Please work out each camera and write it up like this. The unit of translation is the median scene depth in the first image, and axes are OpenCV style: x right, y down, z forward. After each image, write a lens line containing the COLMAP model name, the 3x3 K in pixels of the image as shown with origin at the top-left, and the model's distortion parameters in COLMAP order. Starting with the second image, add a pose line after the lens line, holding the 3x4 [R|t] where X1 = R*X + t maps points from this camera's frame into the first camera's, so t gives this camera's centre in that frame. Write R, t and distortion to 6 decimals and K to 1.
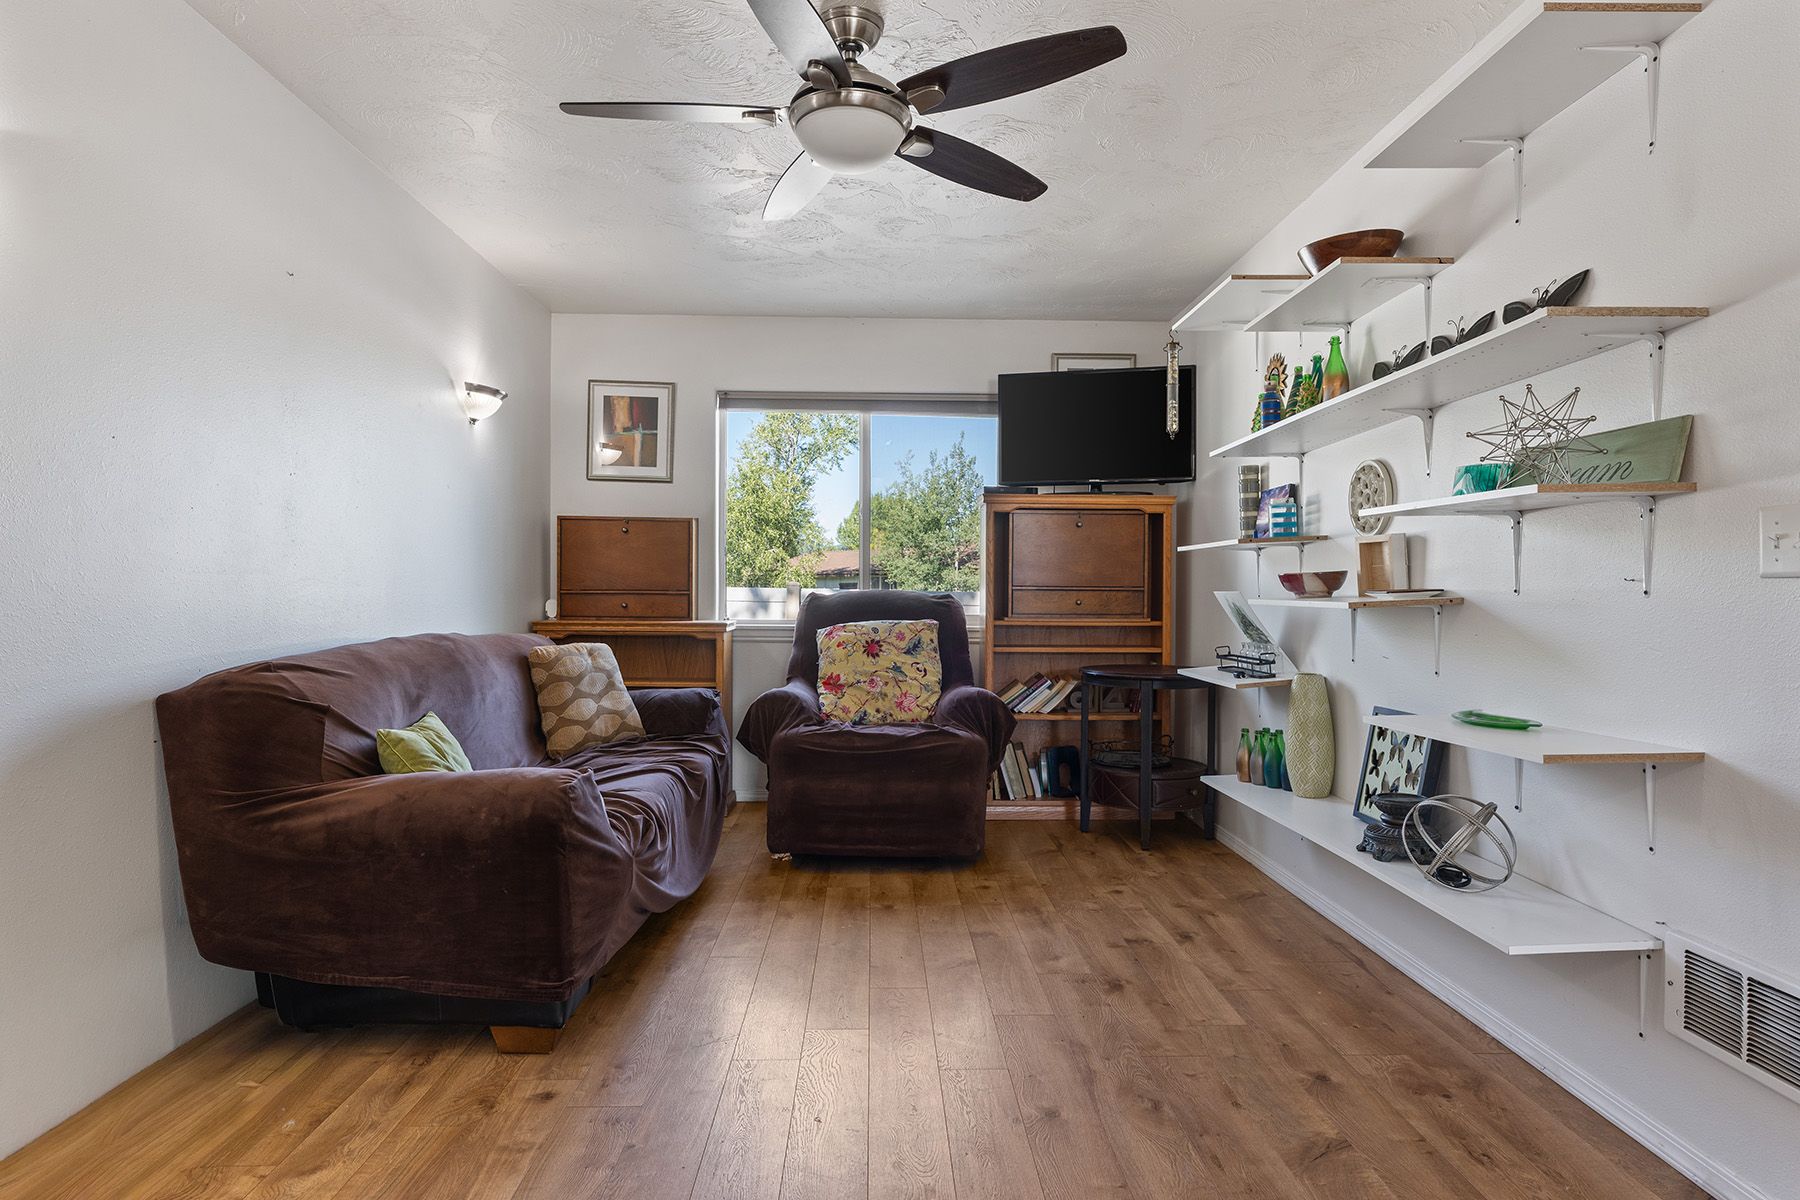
lens RADIAL K [[1043.5, 0, 900.0], [0, 1043.5, 600.0], [0, 0, 1]] dist [-0.002072, -0.000129]
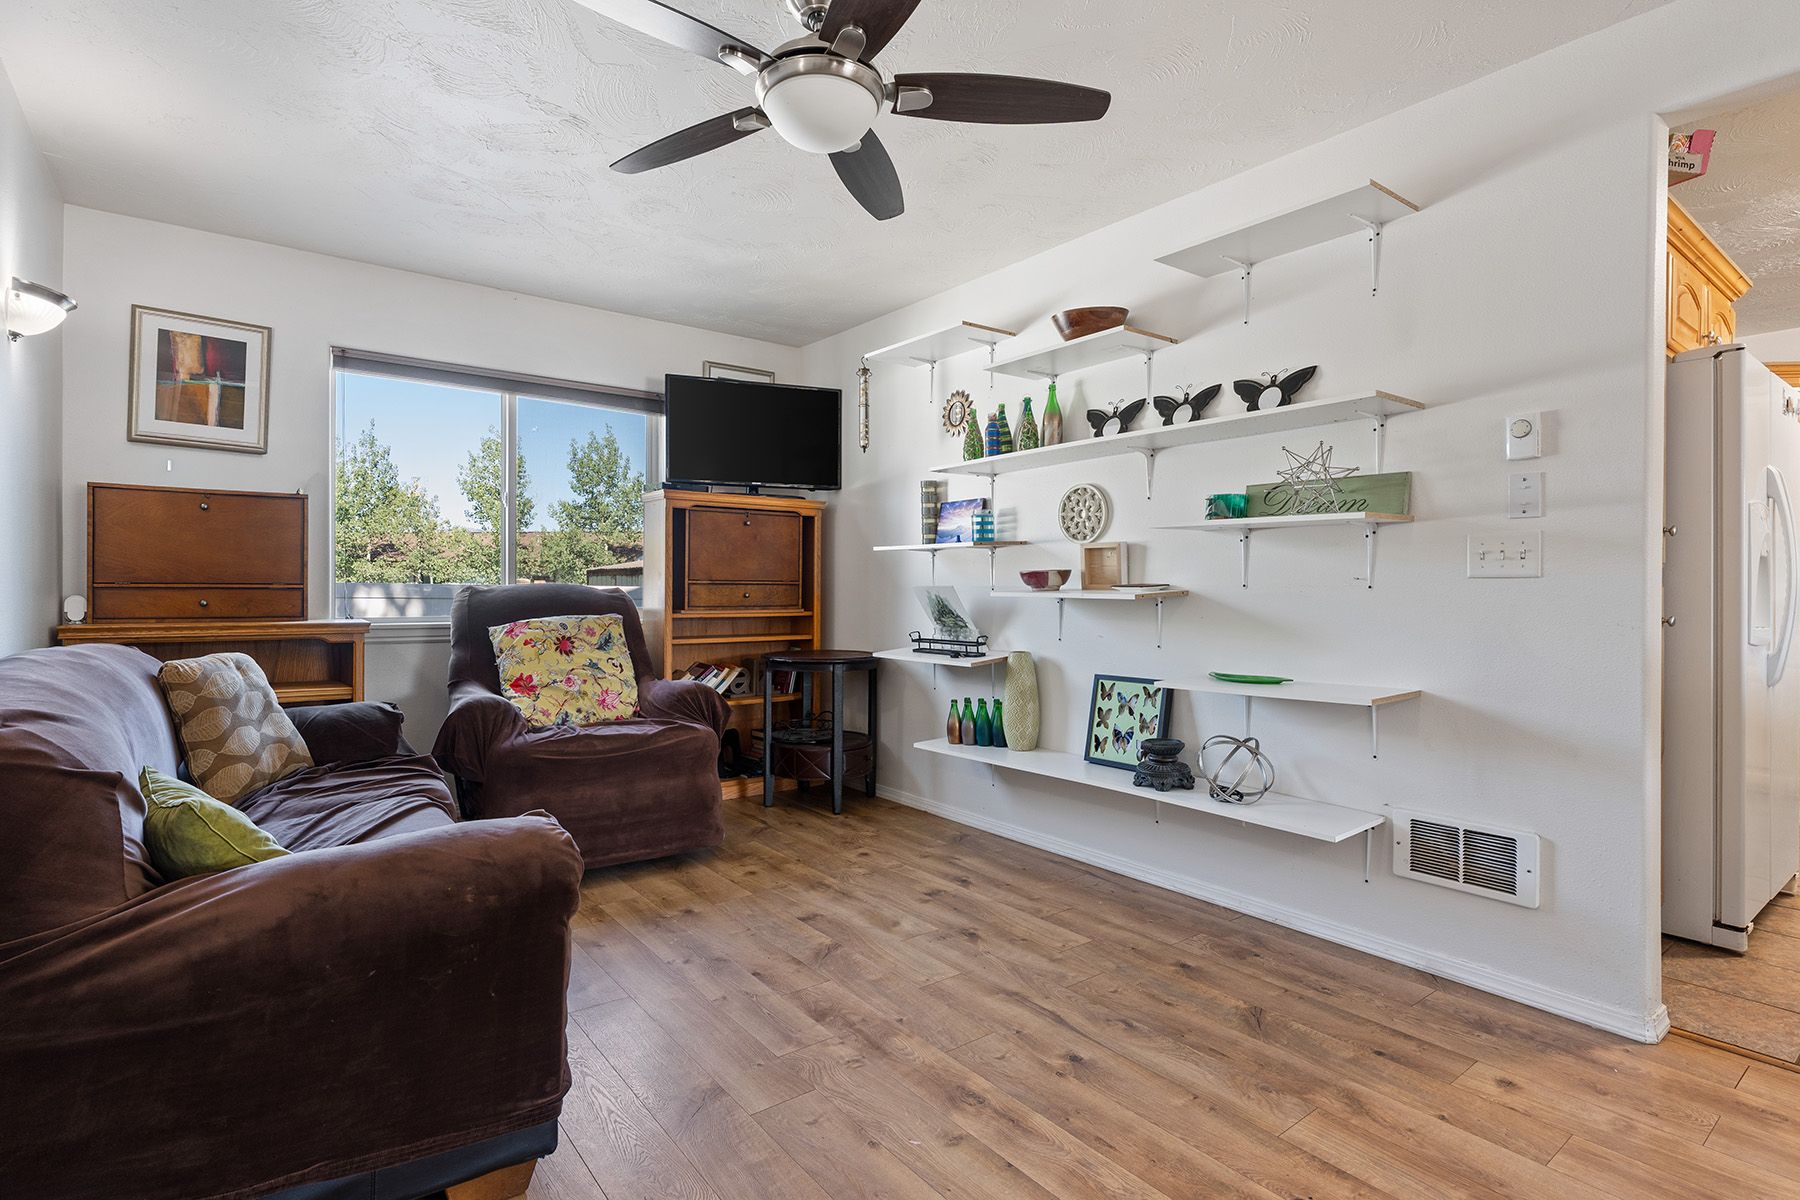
lens RADIAL K [[901.2, 0, 902.0], [0, 901.2, 591.5], [0, 0, 1]] dist [-0.003026, 0.000050]
pose [[0.800004, -0.004398, 0.599979, -0.320419], [0.004311, 0.999989, 0.001582, -0.002935], [-0.599979, 0.001321, 0.800014, 0.193236]]
